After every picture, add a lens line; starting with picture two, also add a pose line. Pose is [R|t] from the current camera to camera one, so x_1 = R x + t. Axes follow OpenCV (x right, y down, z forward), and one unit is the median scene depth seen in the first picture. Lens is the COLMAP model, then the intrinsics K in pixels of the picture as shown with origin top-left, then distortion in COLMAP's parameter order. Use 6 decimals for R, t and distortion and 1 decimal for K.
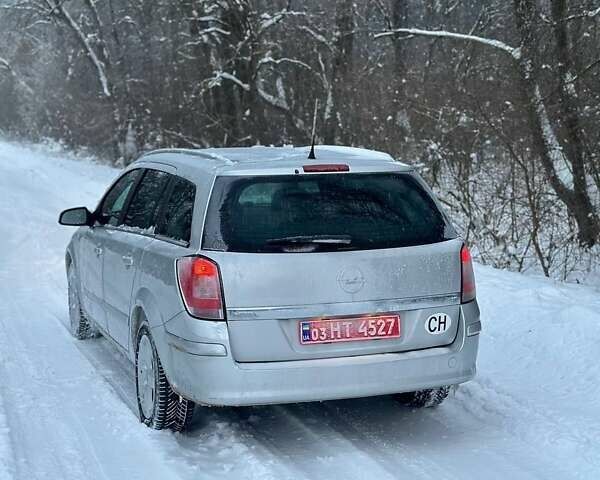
lens RADIAL K [[1065.1, 0, 300.0], [0, 1065.1, 240.0], [0, 0, 1]] dist [0.177847, -0.125065]
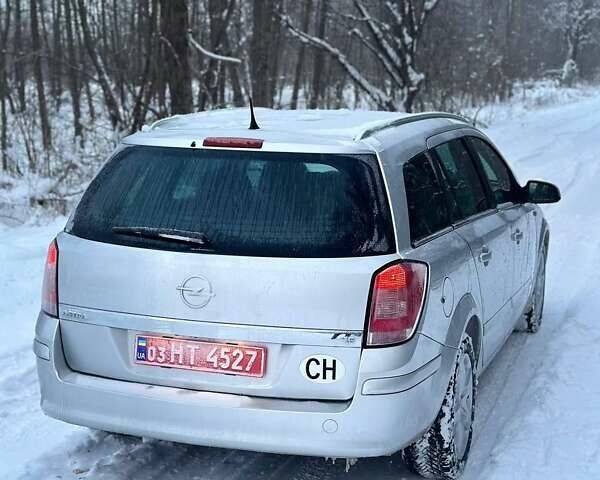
lens RADIAL K [[1065.1, 0, 300.0], [0, 1065.1, 240.0], [0, 0, 1]] dist [0.177847, -0.125065]
pose [[0.795082, 0.118314, -0.594849, 0.482177], [-0.090255, 0.992948, 0.076860, -0.055718], [0.599748, -0.007422, 0.800154, 0.376996]]
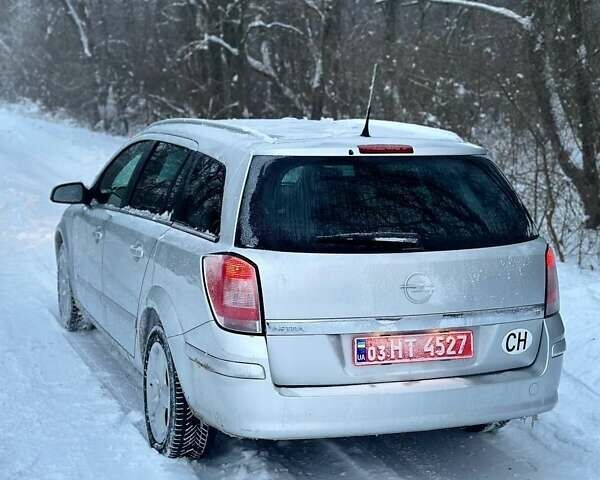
lens RADIAL K [[1065.1, 0, 300.0], [0, 1065.1, 240.0], [0, 0, 1]] dist [0.177847, -0.125065]
pose [[0.999438, 0.024756, 0.022579, -0.053067], [-0.025417, 0.999243, 0.029454, -0.018033], [-0.021833, -0.030011, 0.999311, 0.161634]]
